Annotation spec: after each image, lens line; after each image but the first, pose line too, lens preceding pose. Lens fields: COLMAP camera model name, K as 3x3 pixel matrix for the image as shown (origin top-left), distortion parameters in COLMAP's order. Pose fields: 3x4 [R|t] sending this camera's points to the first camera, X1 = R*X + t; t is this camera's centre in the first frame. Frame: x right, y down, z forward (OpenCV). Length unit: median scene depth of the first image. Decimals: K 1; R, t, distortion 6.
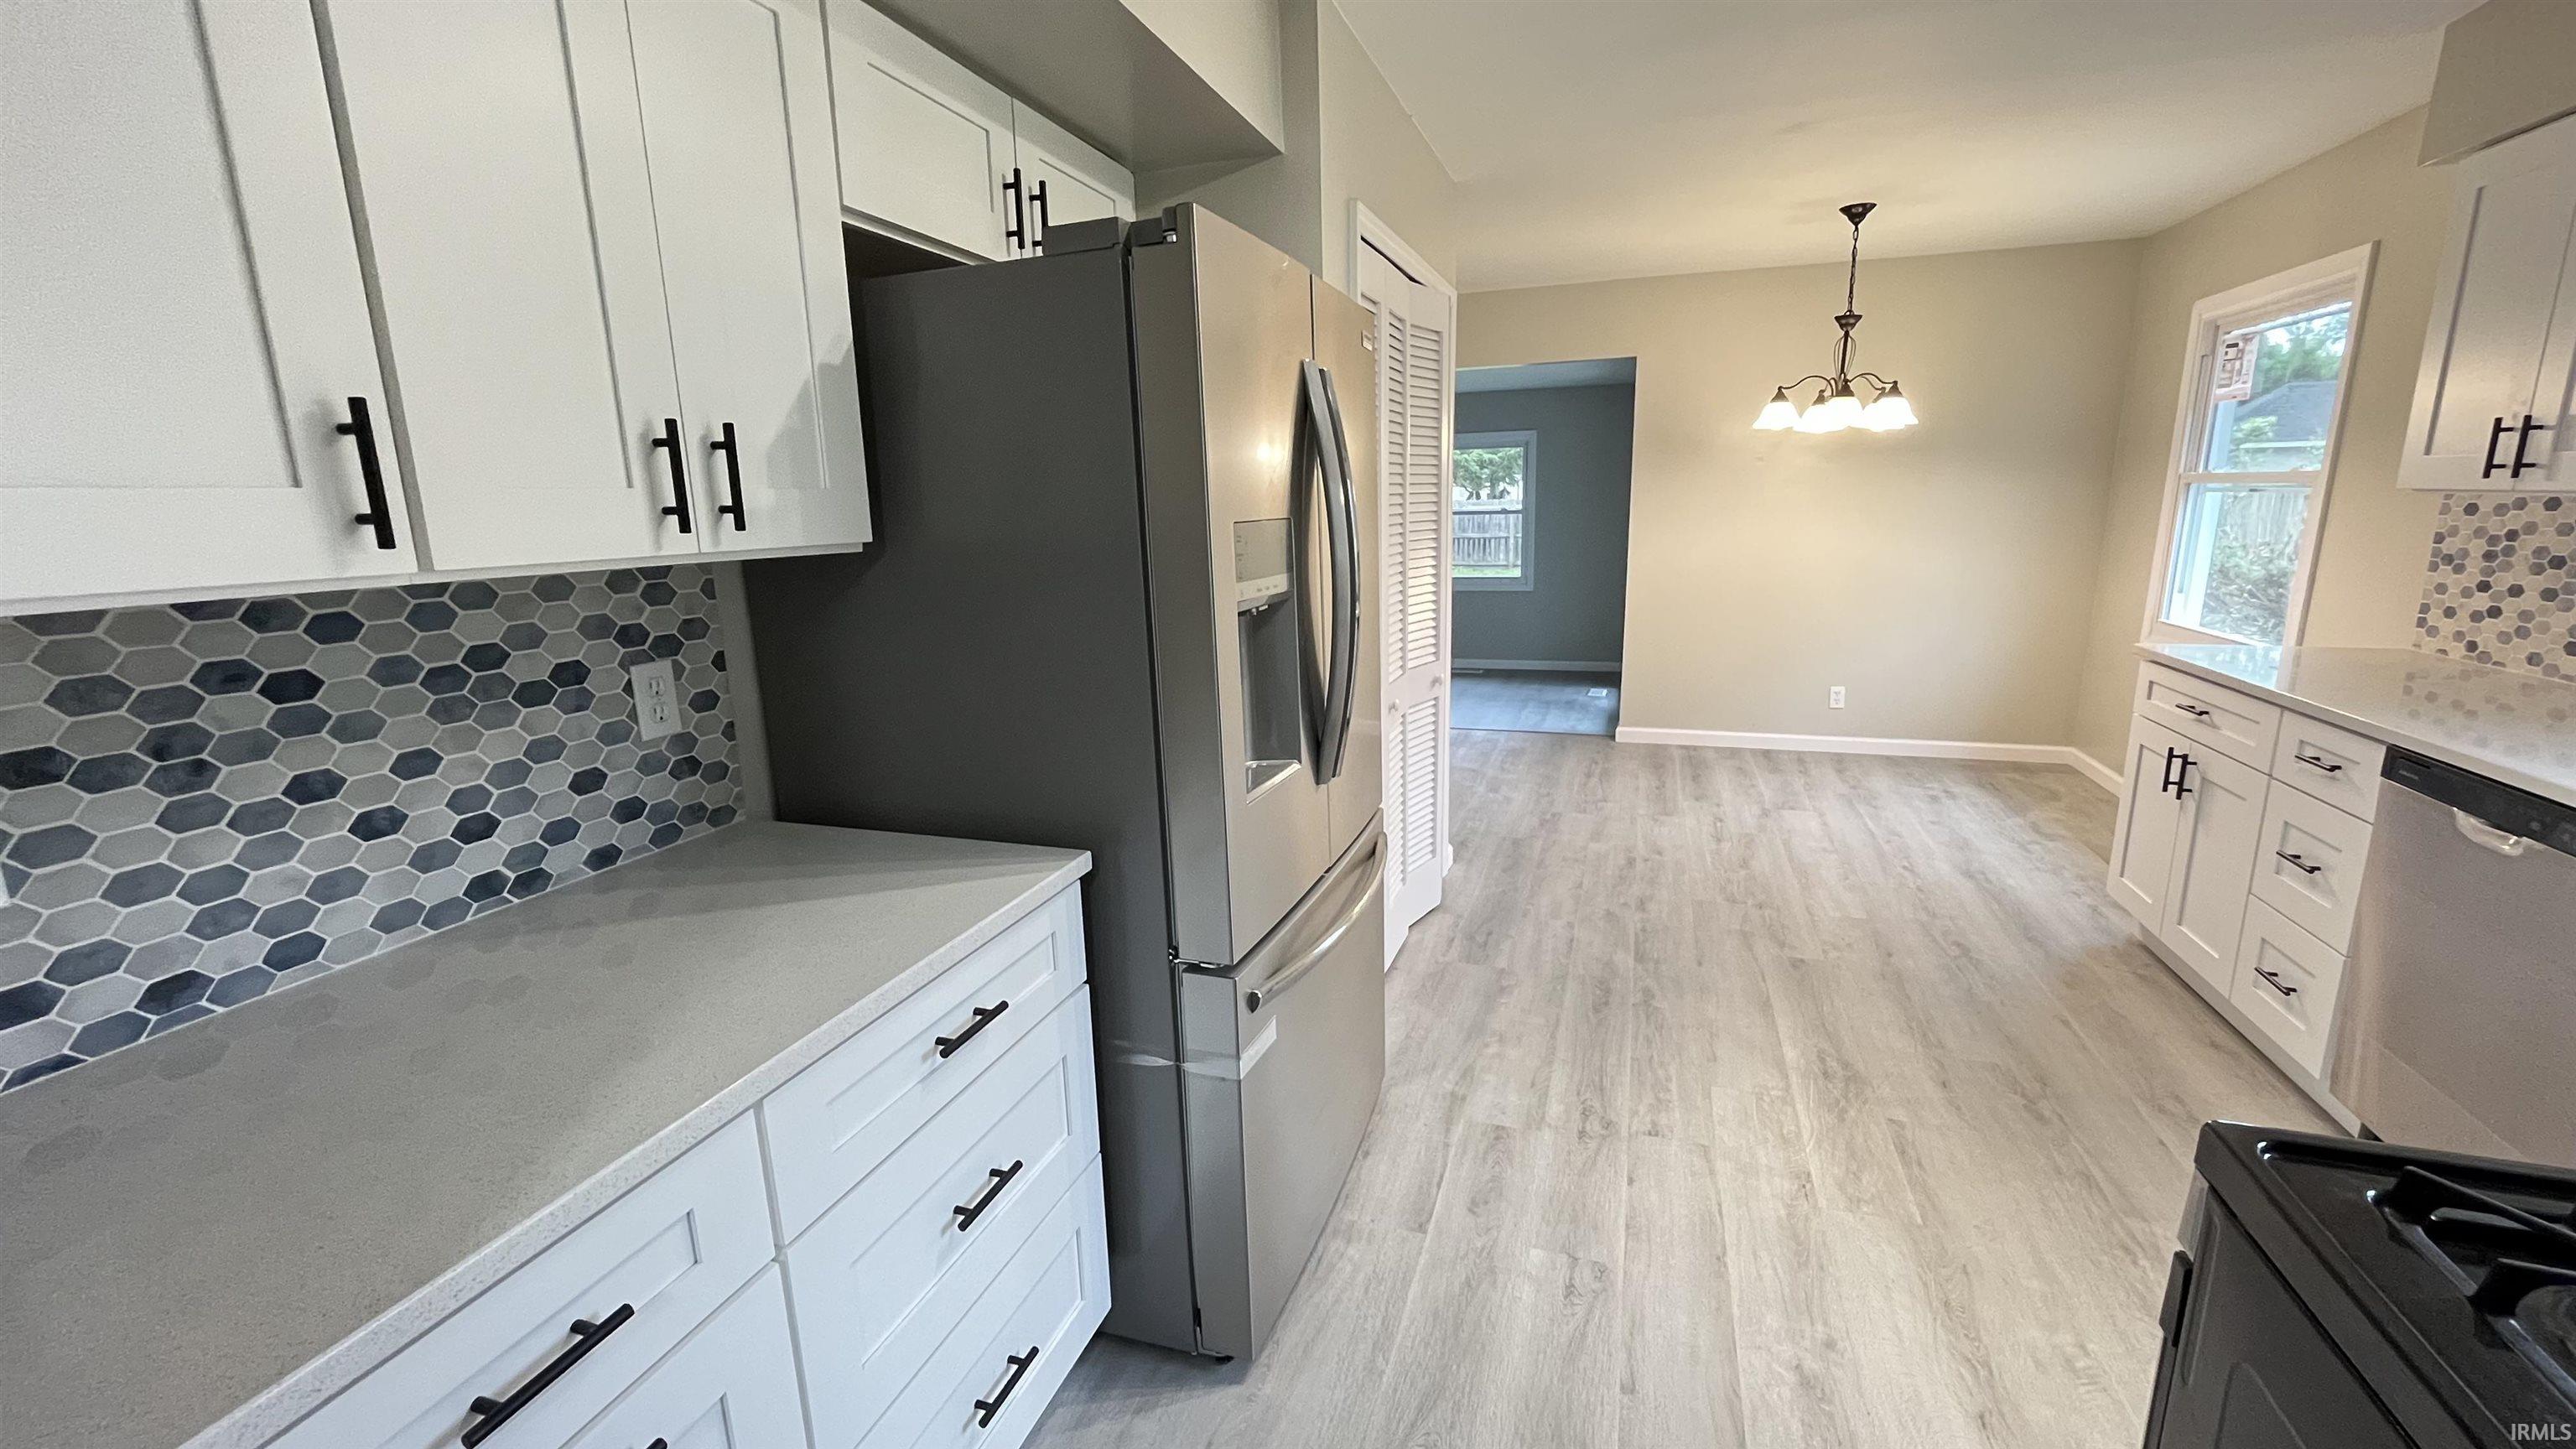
lens RADIAL K [[1049.3, 0, 1286.6], [0, 1049.3, 718.6], [0, 0, 1]] dist [0.003209, 0.000454]
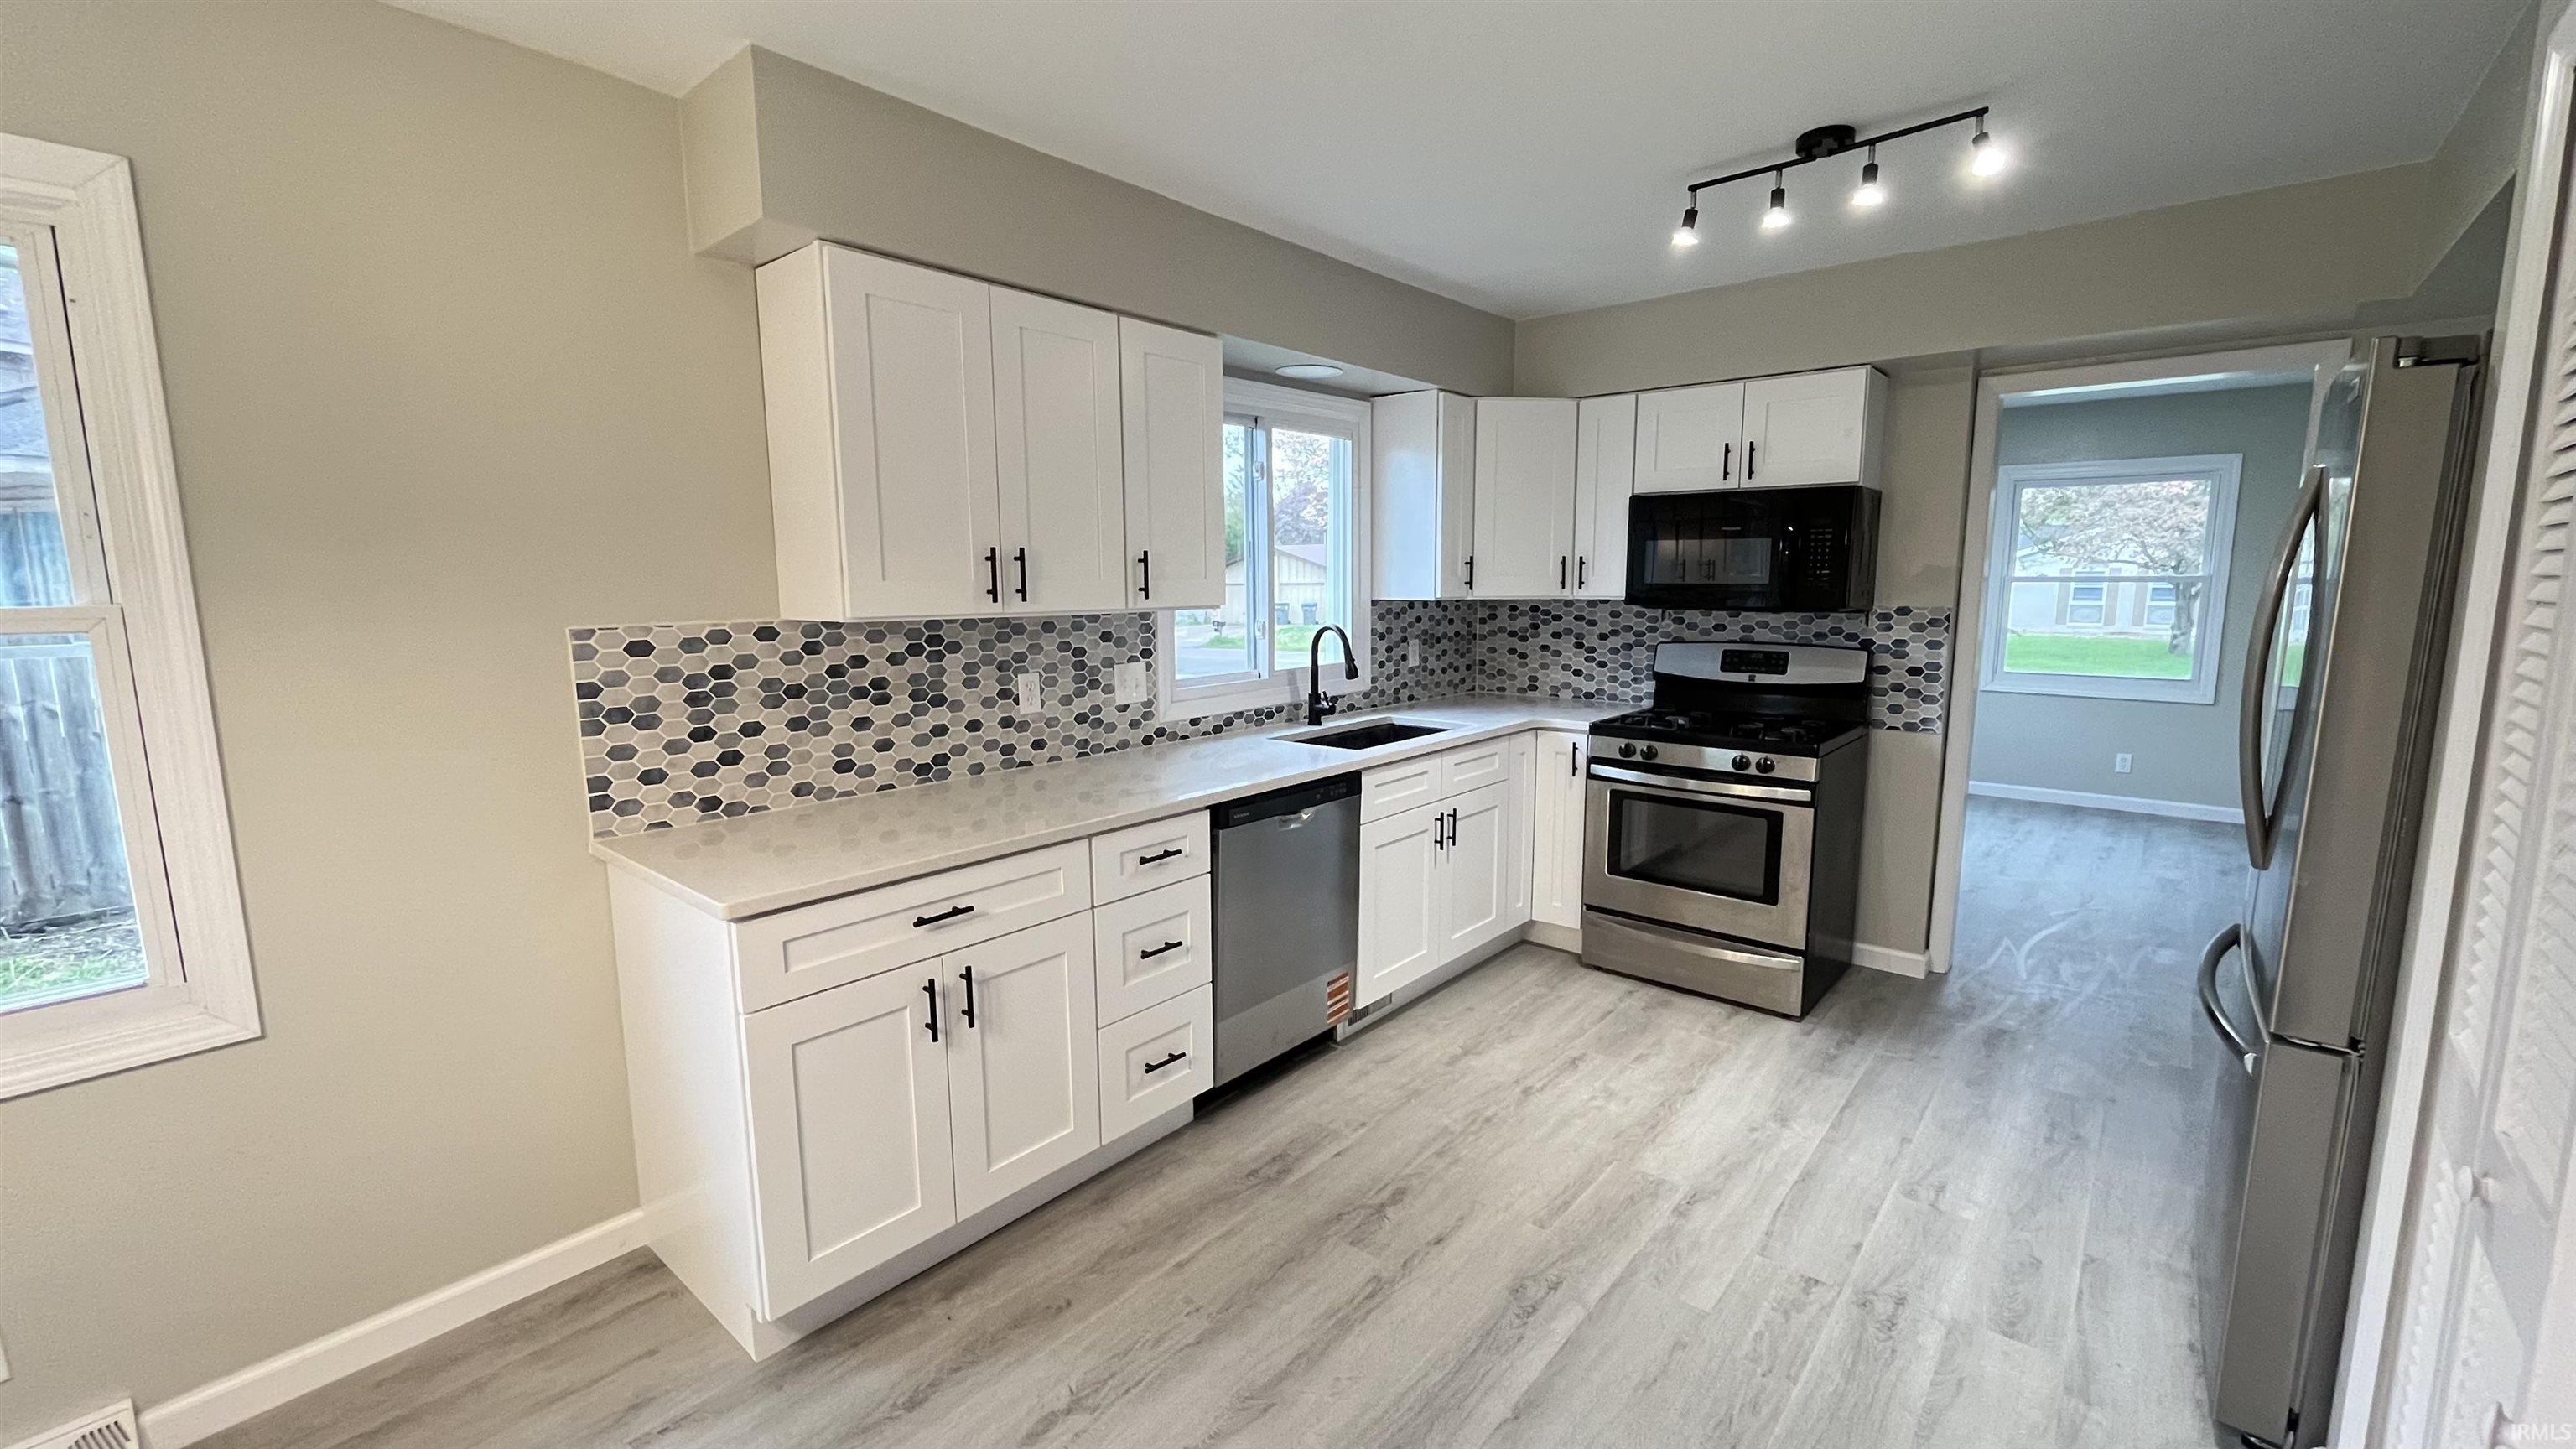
lens RADIAL K [[1049.3, 0, 1280.2], [0, 1049.3, 727.3], [0, 0, 1]] dist [0.003209, 0.000454]
pose [[-0.927649, -0.030942, 0.372168, 0.415417], [0.100784, 0.938844, 0.329265, -0.381380], [-0.359596, 0.342951, -0.867799, 1.649949]]
